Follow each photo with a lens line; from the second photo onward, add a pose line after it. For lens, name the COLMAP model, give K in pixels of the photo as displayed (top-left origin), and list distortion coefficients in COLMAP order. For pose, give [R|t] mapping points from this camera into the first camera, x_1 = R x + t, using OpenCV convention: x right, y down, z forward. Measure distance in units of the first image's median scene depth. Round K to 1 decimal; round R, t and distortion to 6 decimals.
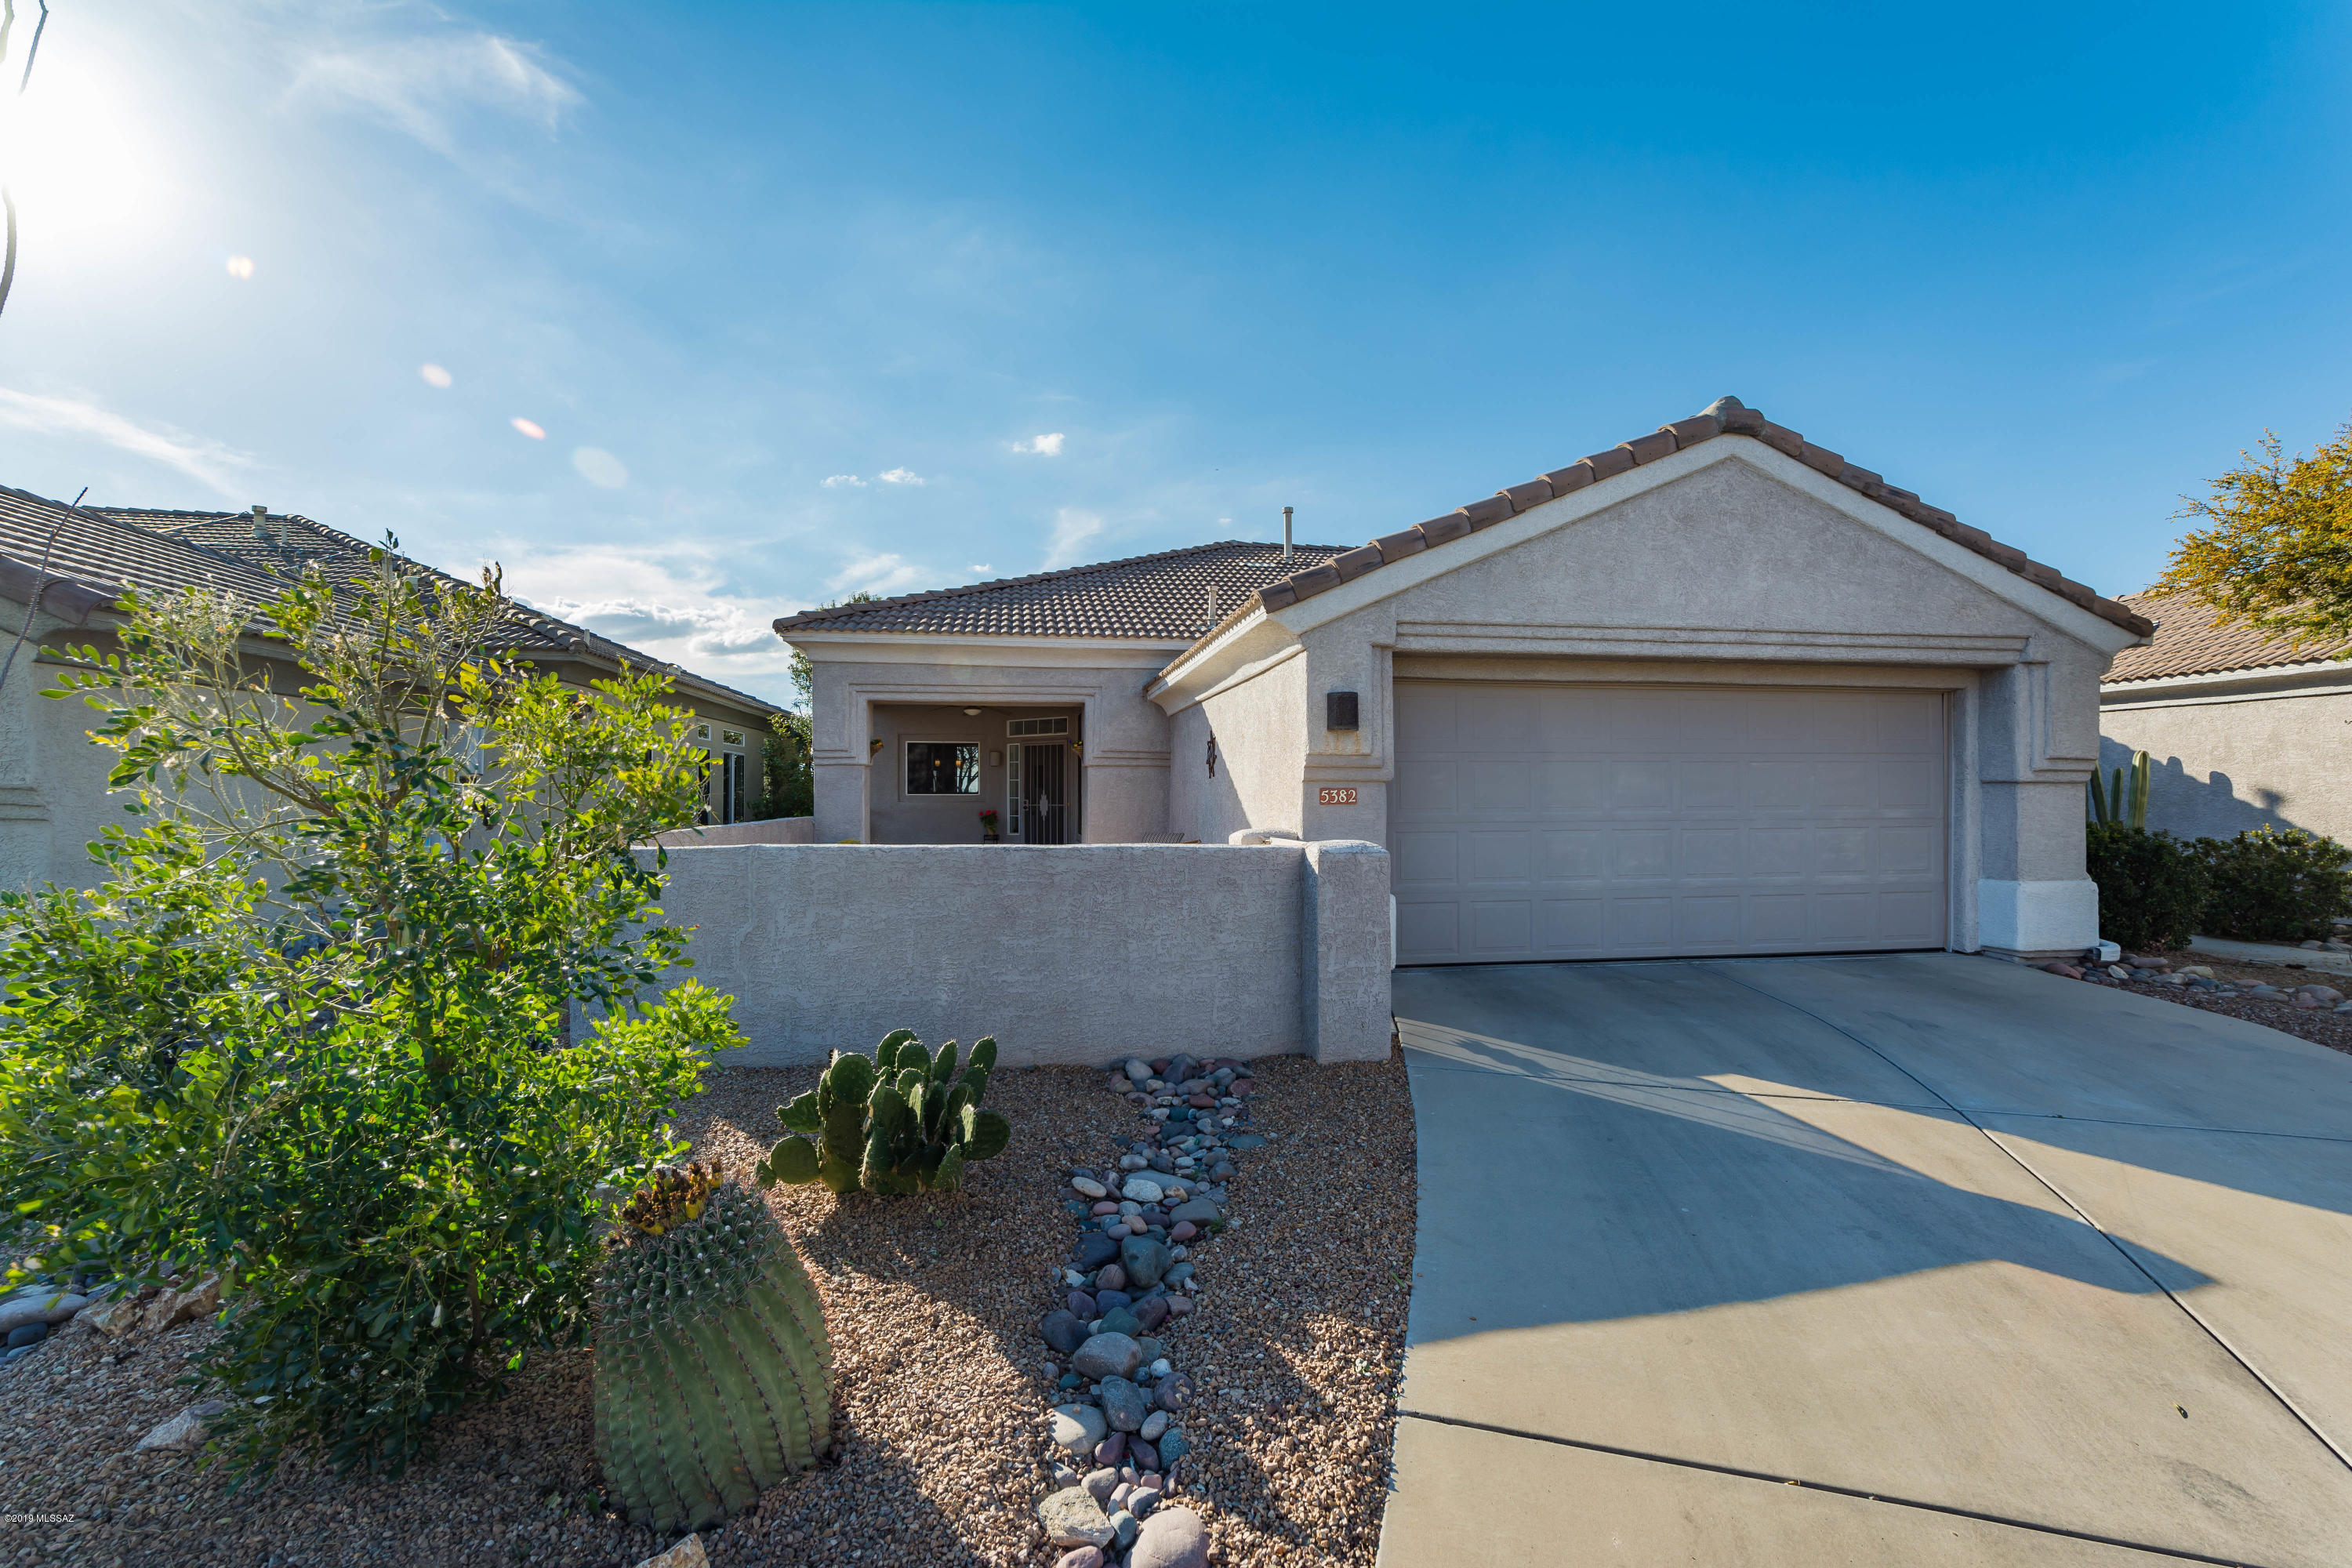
lens RADIAL K [[1022.2, 0, 1170.6], [0, 1022.2, 786.8], [0, 0, 1]] dist [0.003221, 0.001718]
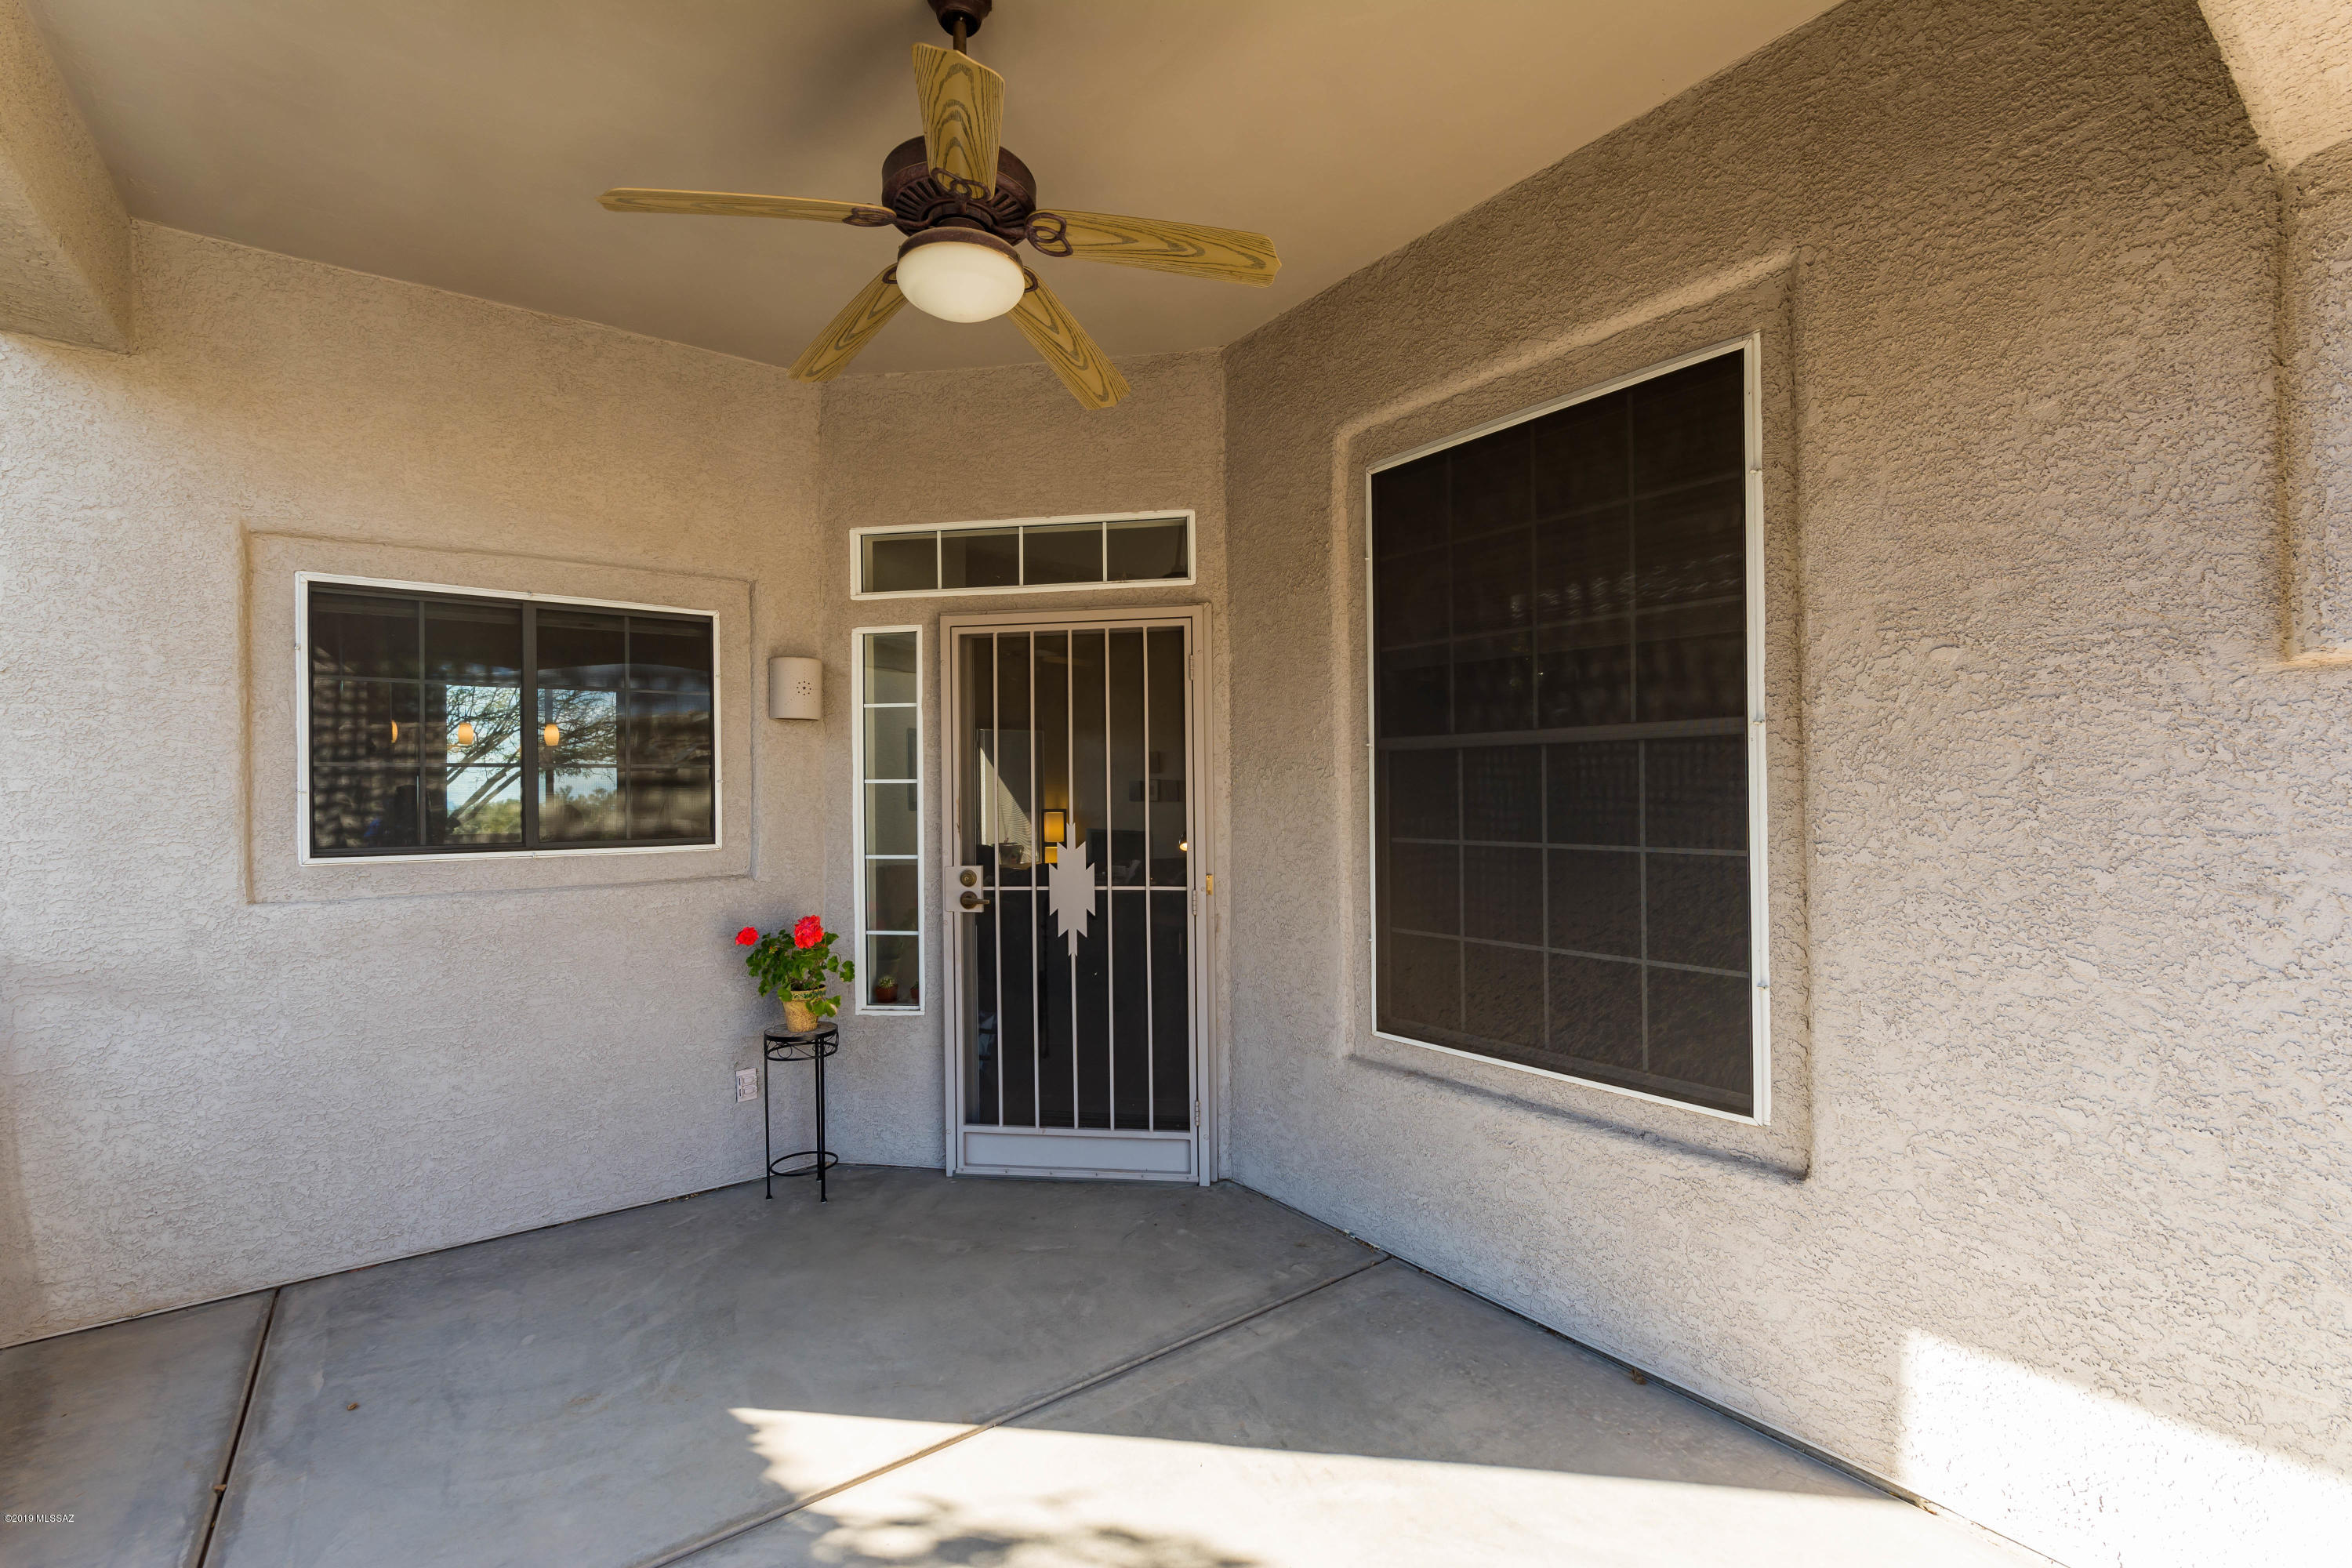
lens RADIAL K [[1022.2, 0, 1184.5], [0, 1022.2, 786.9], [0, 0, 1]] dist [0.003221, 0.001718]
pose [[0.880141, -0.004461, 0.474692, -0.271776], [0.004908, 0.999988, 0.000298, -0.006088], [-0.474687, 0.002068, 0.880152, 1.001714]]
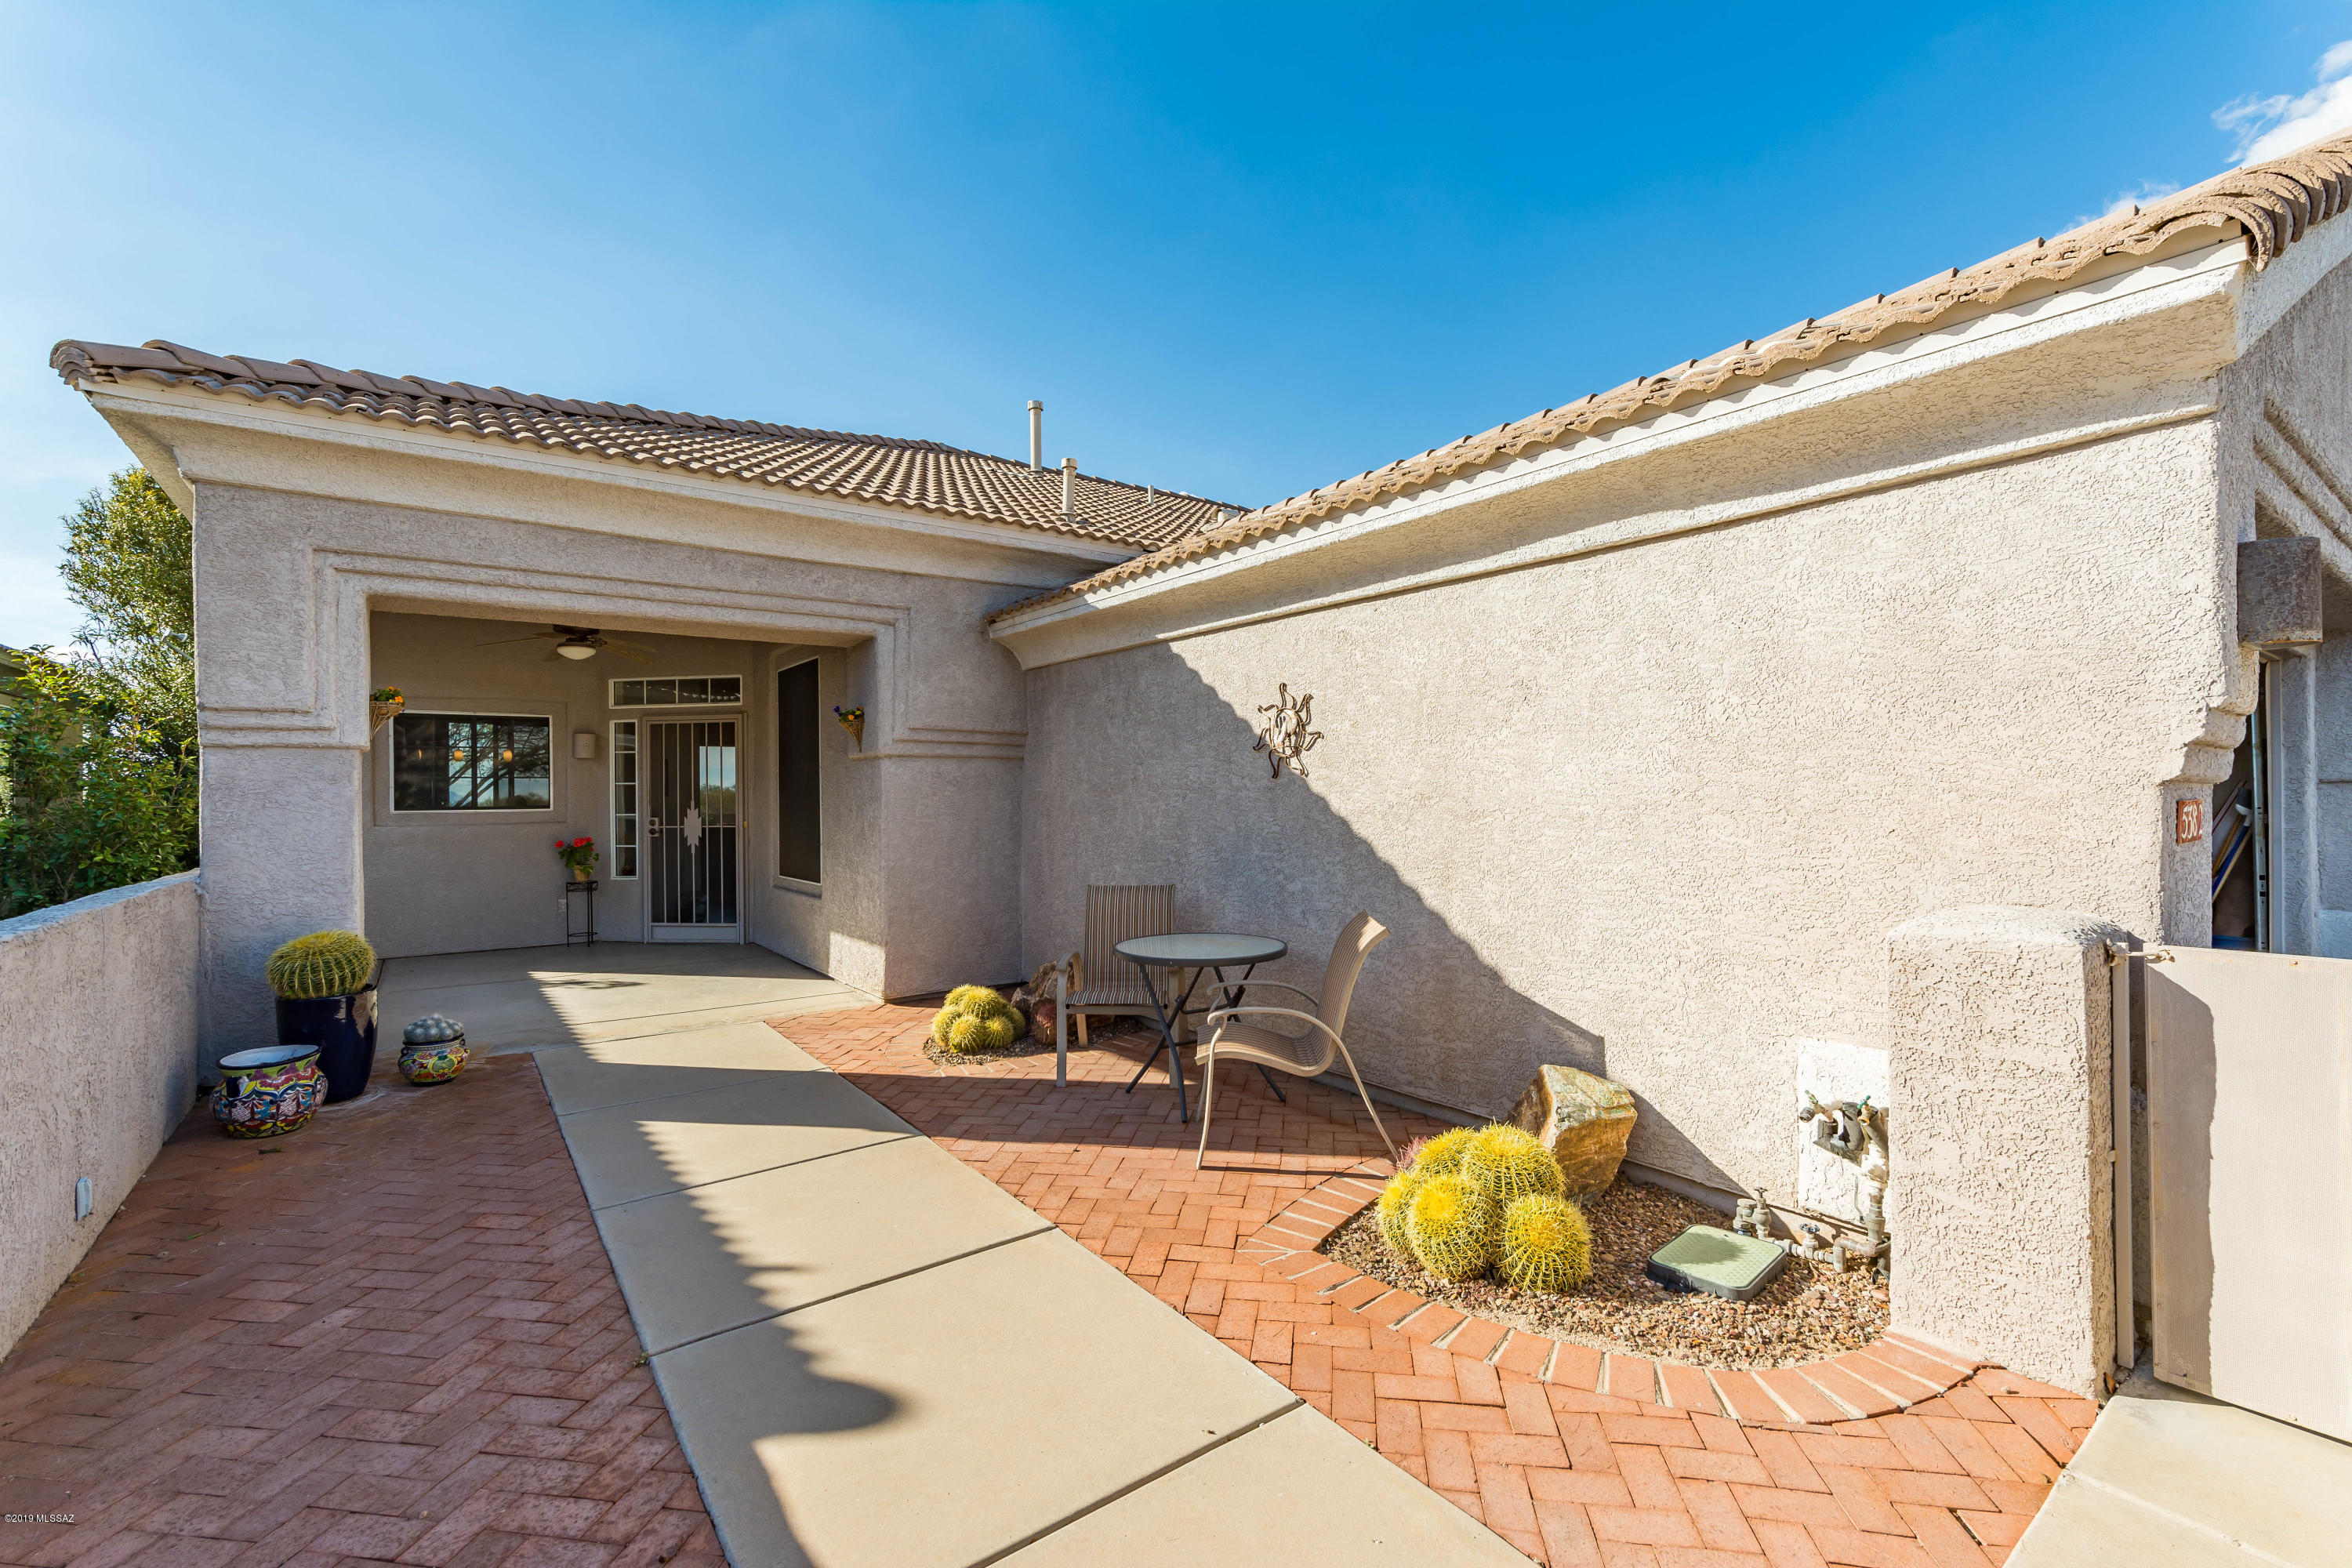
lens RADIAL K [[1022.2, 0, 1177.0], [0, 1022.2, 789.0], [0, 0, 1]] dist [0.003221, 0.001718]
pose [[0.886175, -0.005986, 0.463313, -0.191388], [0.005454, 0.999982, 0.002486, -0.003694], [-0.463319, 0.000324, 0.886191, 0.457935]]
